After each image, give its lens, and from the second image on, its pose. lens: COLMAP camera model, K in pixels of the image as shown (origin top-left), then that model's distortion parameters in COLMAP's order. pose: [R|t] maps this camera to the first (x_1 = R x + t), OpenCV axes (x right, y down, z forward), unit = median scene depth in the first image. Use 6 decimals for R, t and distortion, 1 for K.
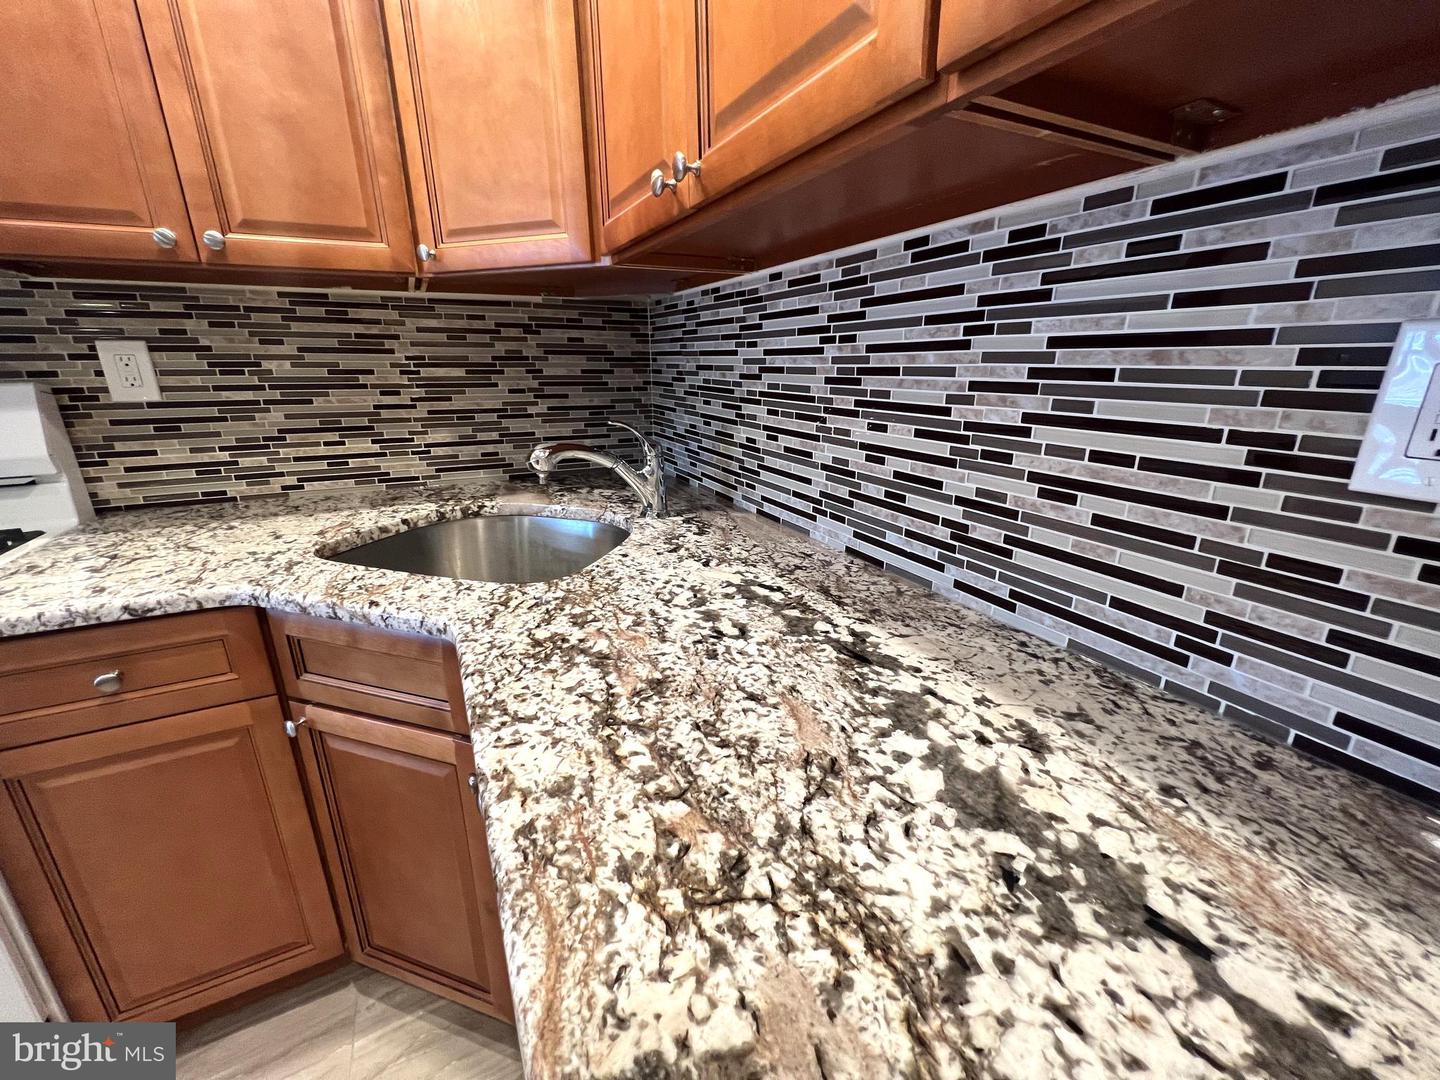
lens RADIAL K [[575.6, 0, 715.5], [0, 575.6, 536.8], [0, 0, 1]] dist [-0.002104, 0.000583]
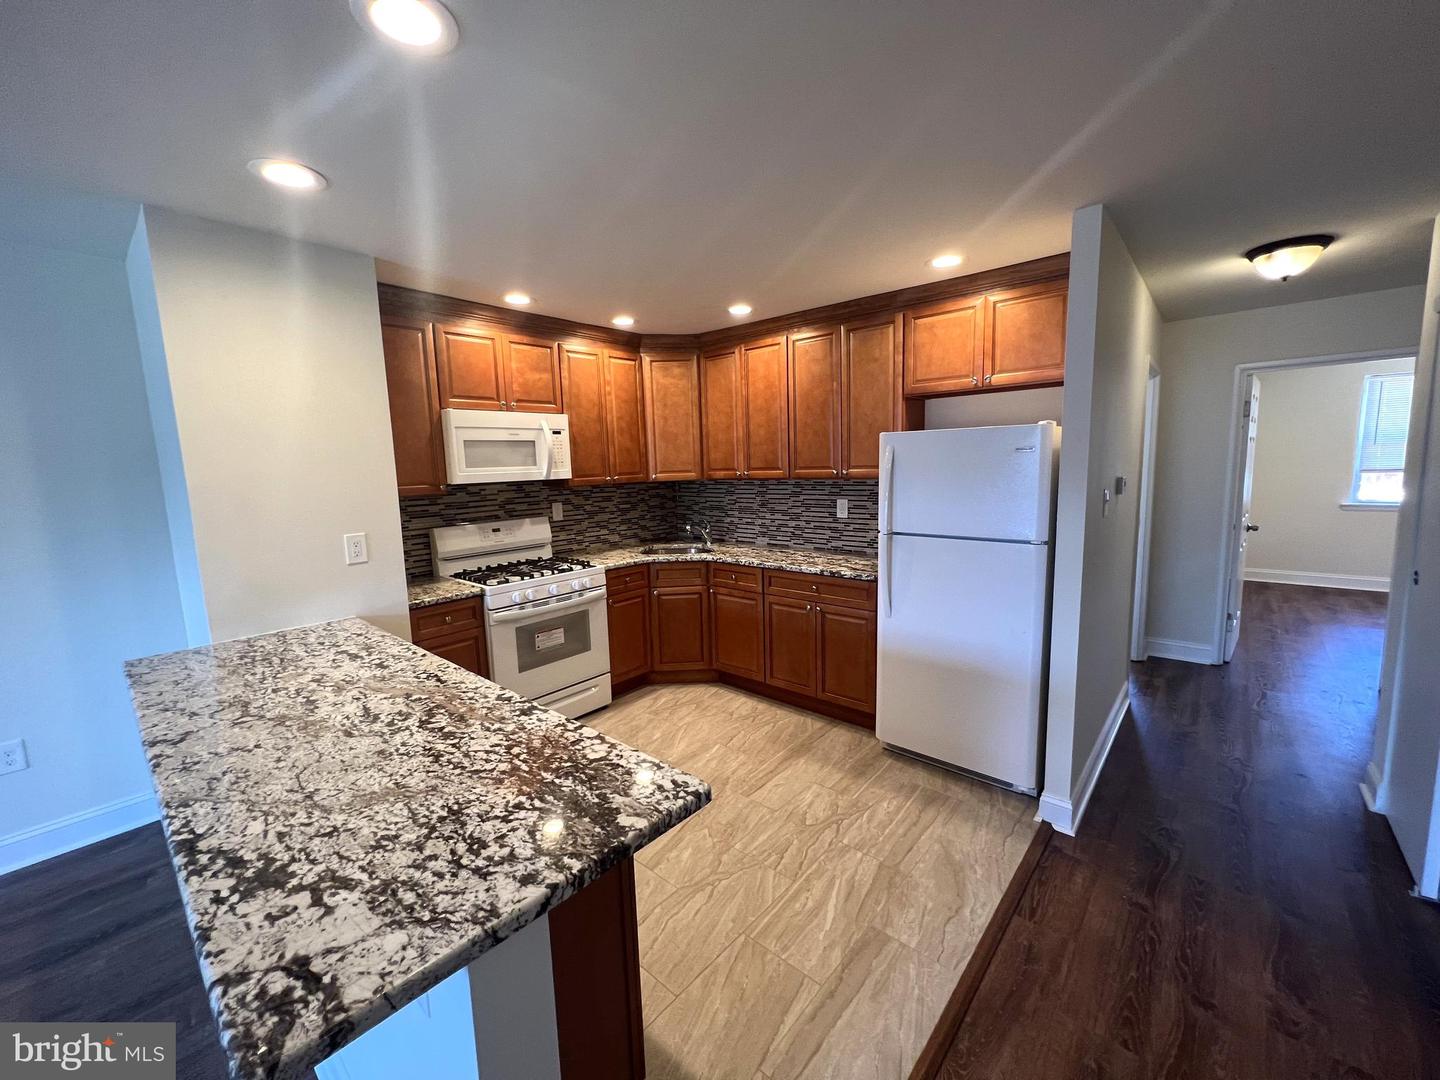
lens RADIAL K [[575.6, 0, 717.0], [0, 575.6, 536.1], [0, 0, 1]] dist [-0.002104, 0.000583]
pose [[0.929389, -0.068119, 0.362761, -1.523679], [0.130285, 0.980103, -0.149745, 0.512073], [-0.345343, 0.186433, 0.919772, -2.565403]]
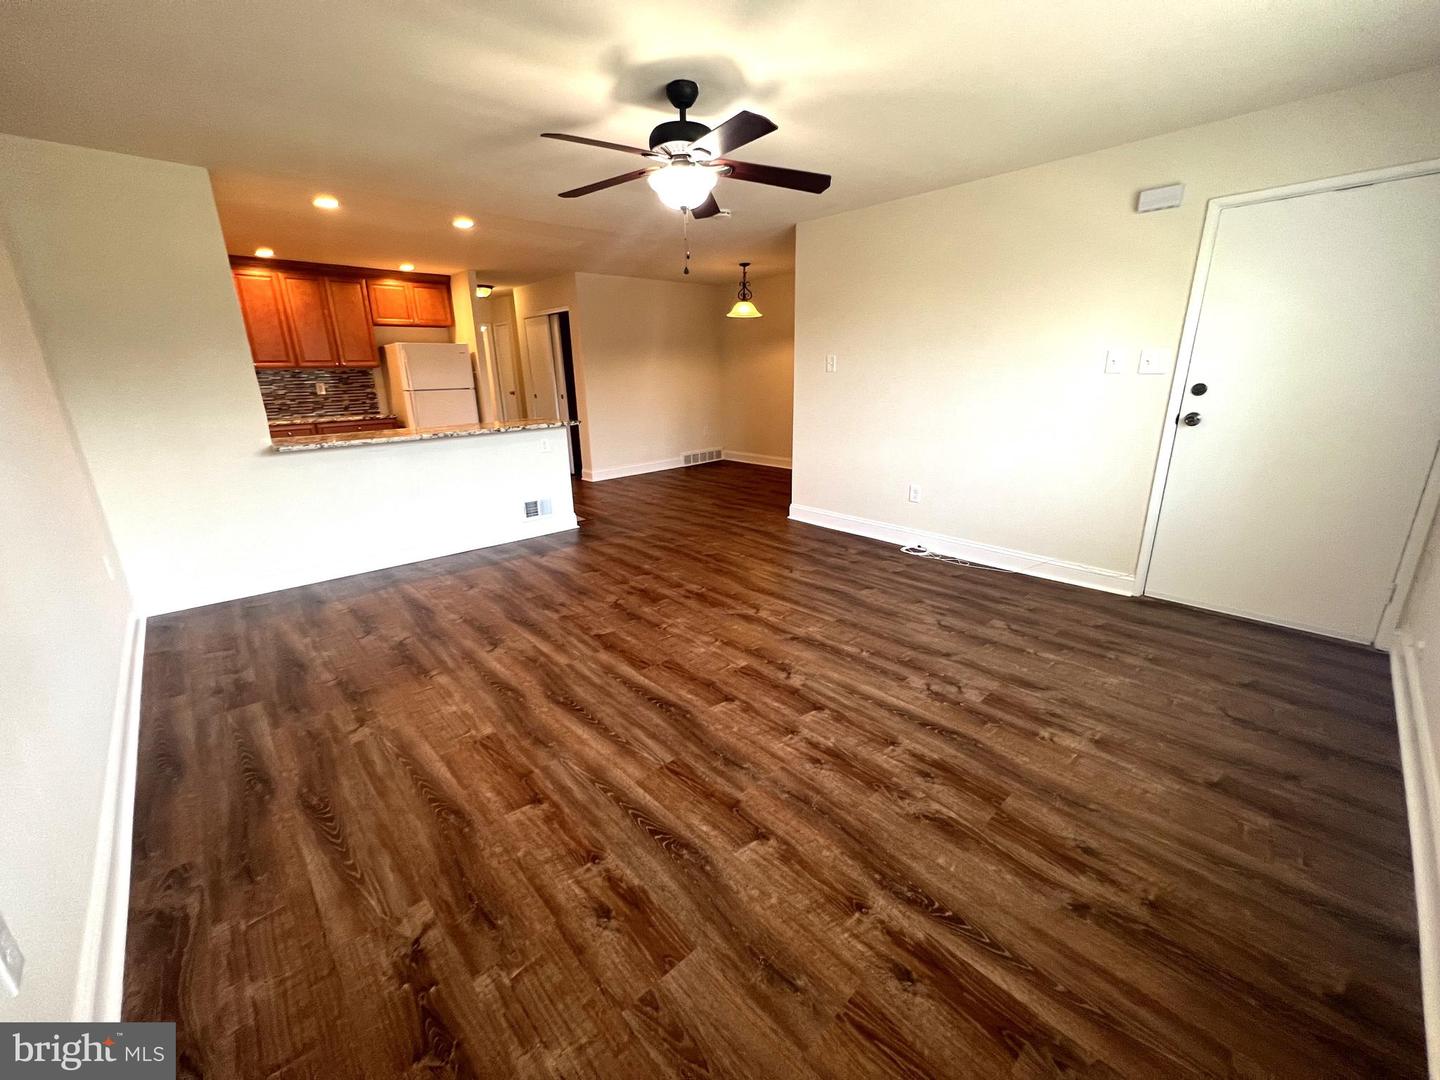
lens RADIAL K [[575.6, 0, 718.1], [0, 575.6, 538.3], [0, 0, 1]] dist [-0.002104, 0.000583]
pose [[-0.277949, -0.260458, 0.924611, -6.295736], [0.301440, 0.890269, 0.341401, 0.484730], [-0.912074, 0.373607, -0.168937, -1.720627]]
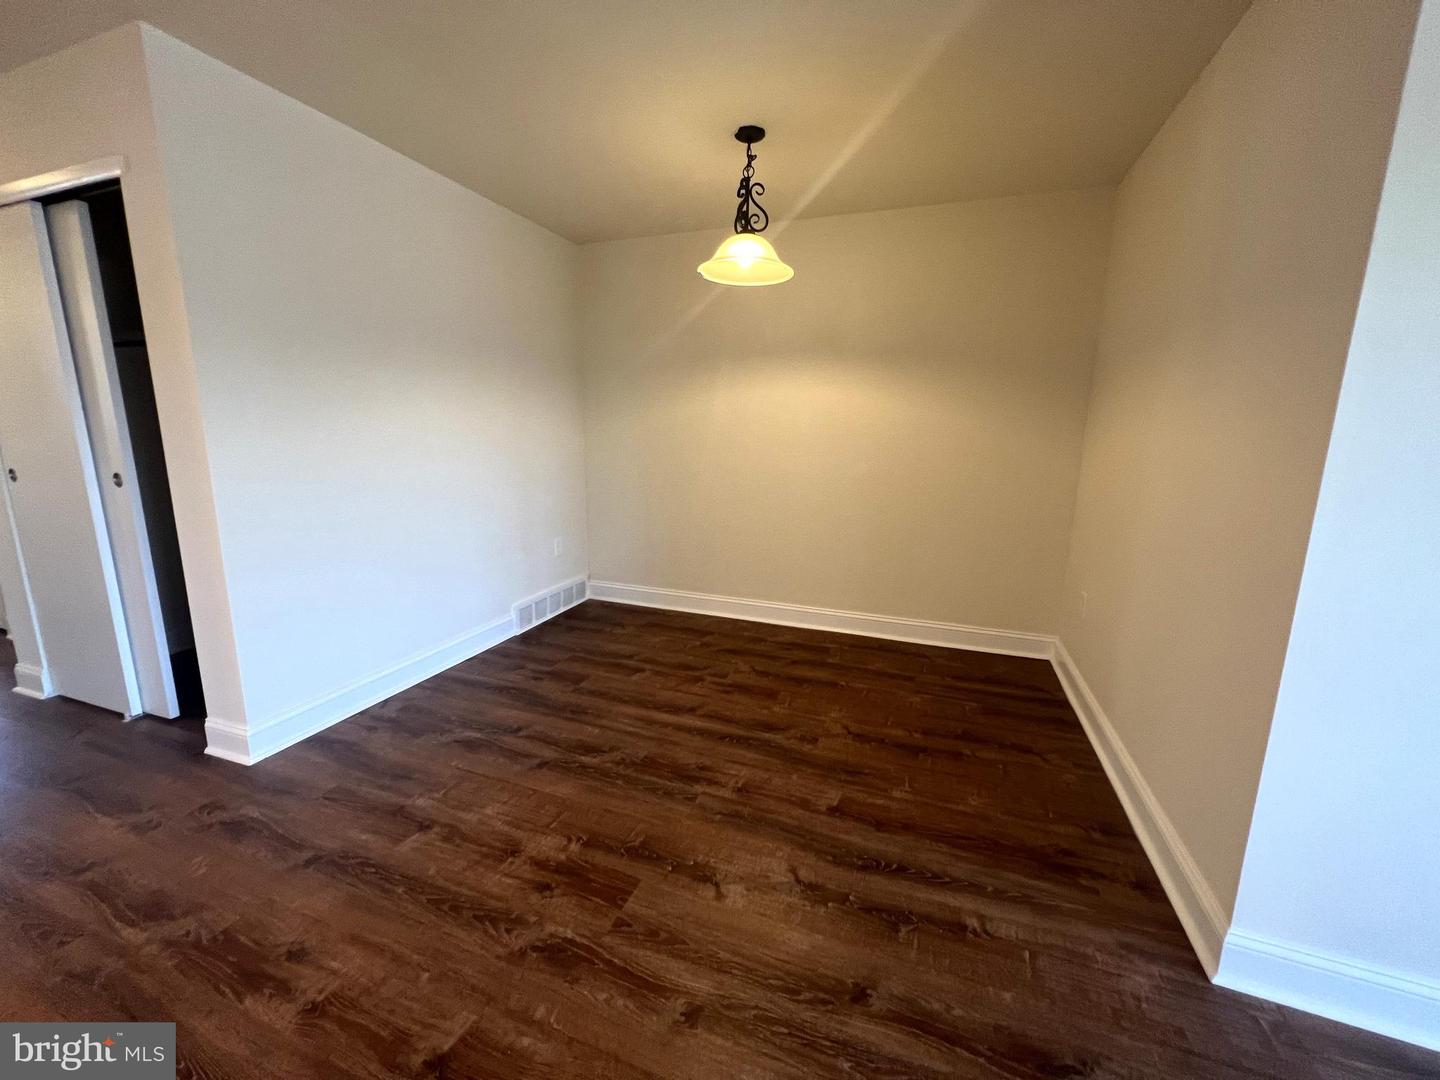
lens RADIAL K [[575.6, 0, 714.4], [0, 575.6, 535.5], [0, 0, 1]] dist [-0.002104, 0.000583]
pose [[-0.674234, -0.138752, 0.725366, -1.981128], [0.205972, 0.907890, 0.365119, 0.632265], [-0.709213, 0.395581, -0.583551, -2.048384]]
